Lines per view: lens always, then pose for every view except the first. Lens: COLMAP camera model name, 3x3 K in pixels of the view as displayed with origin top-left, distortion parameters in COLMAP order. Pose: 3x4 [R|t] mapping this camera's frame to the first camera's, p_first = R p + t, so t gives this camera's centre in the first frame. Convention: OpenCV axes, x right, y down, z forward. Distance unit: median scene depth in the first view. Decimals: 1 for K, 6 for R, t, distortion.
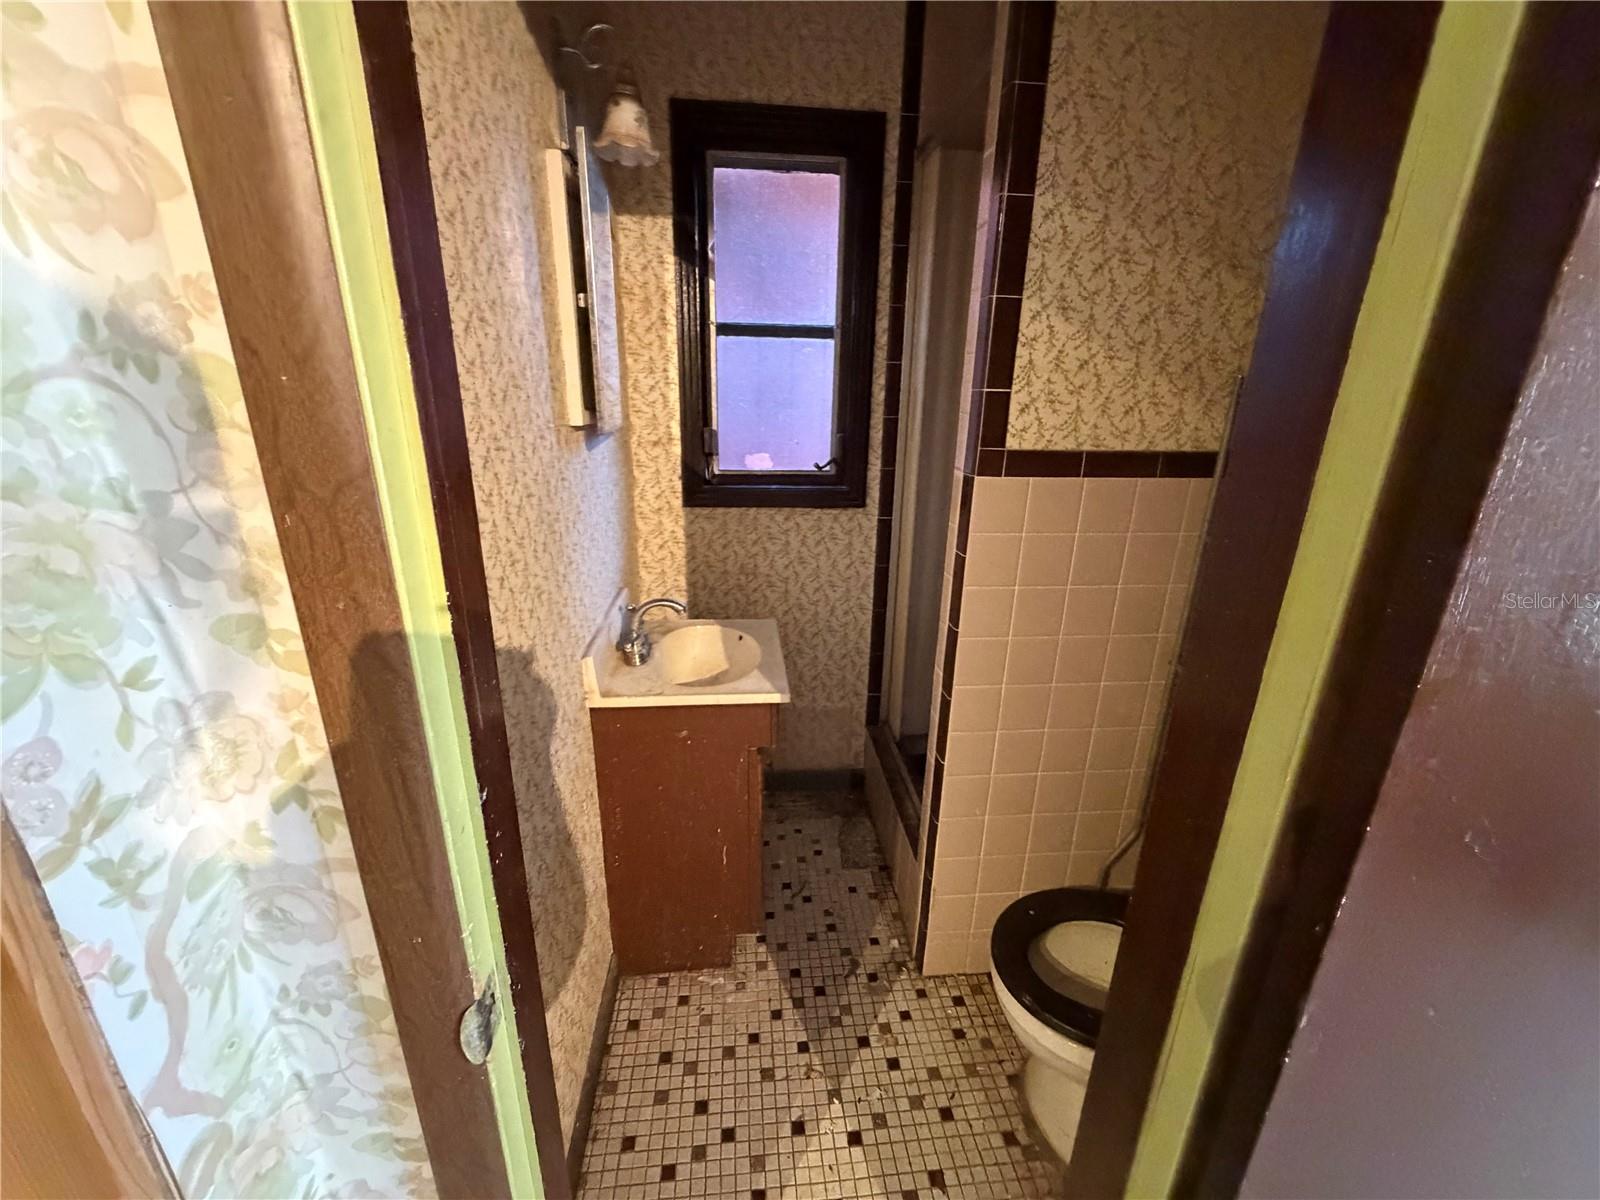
lens RADIAL K [[638.6, 0, 804.8], [0, 638.6, 607.5], [0, 0, 1]] dist [0.002329, 0.000250]
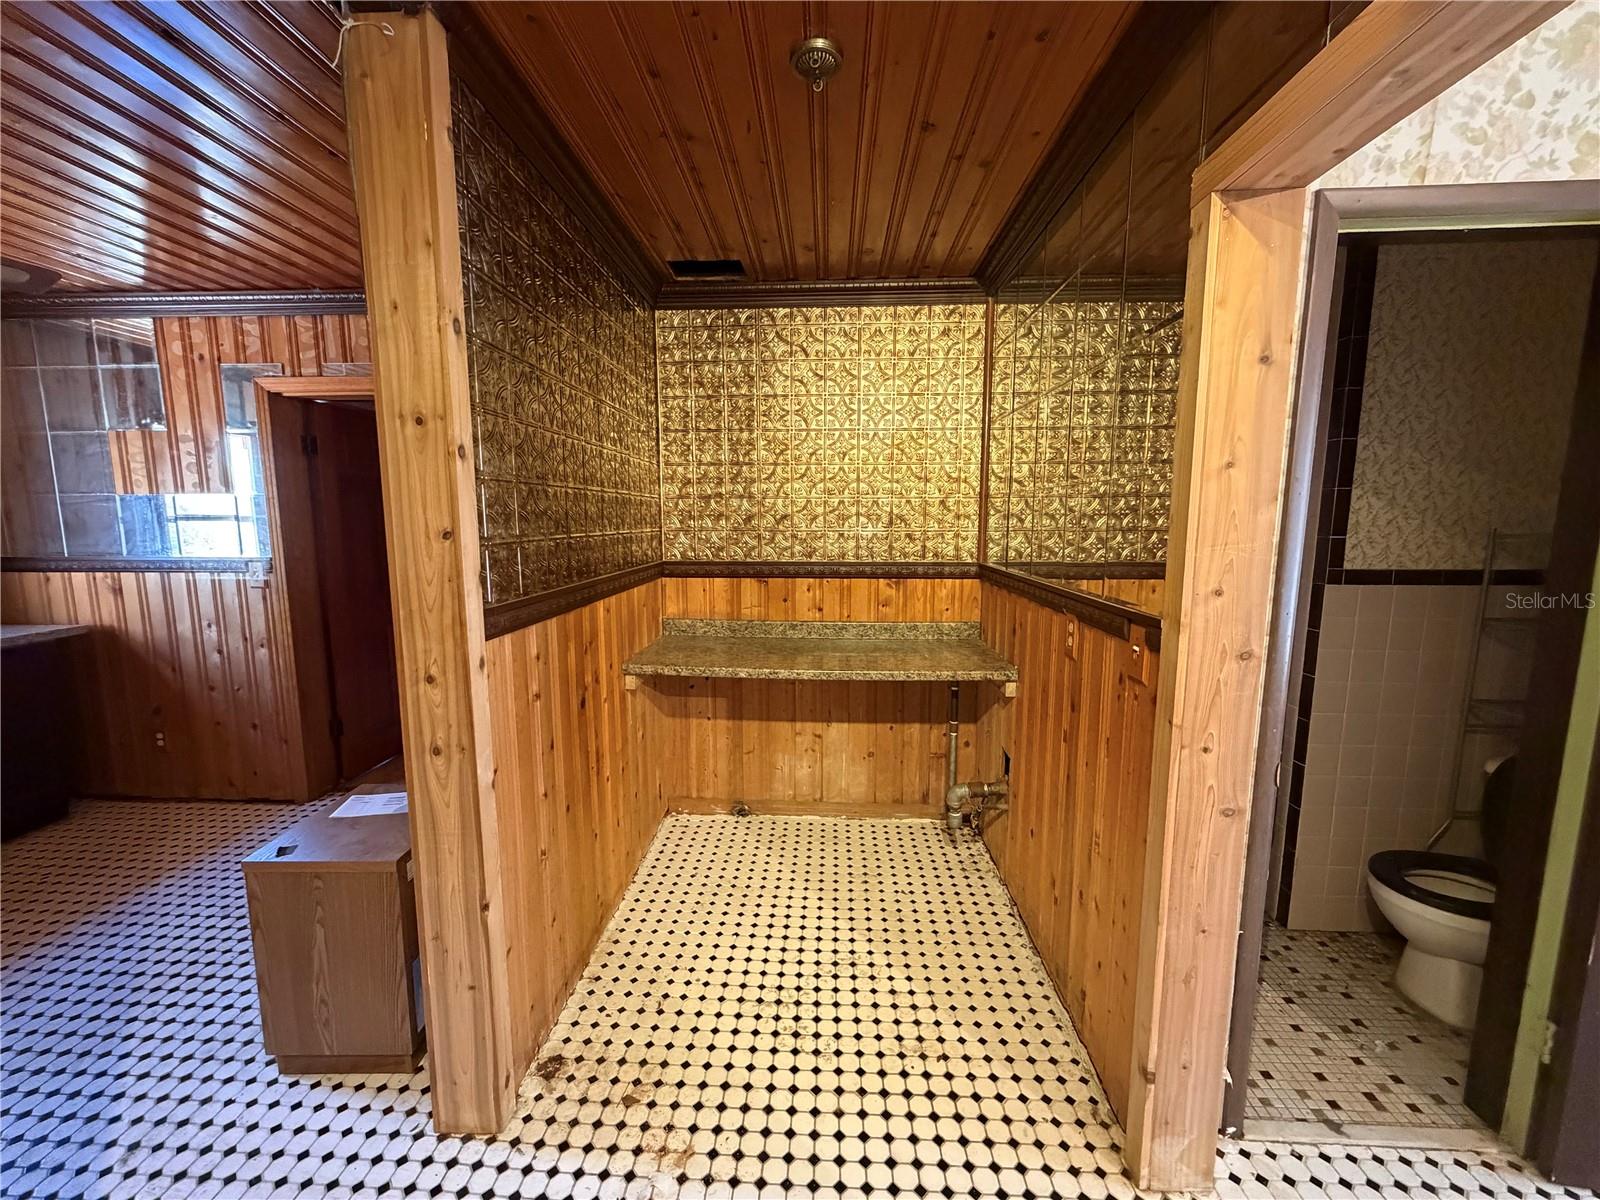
lens RADIAL K [[638.6, 0, 794.2], [0, 638.6, 605.1], [0, 0, 1]] dist [0.002329, 0.000250]
pose [[0.991801, 0.002354, -0.127768, -0.950324], [-0.026223, 0.982301, -0.185463, 0.211637], [0.125070, 0.187293, 0.974309, -0.868086]]
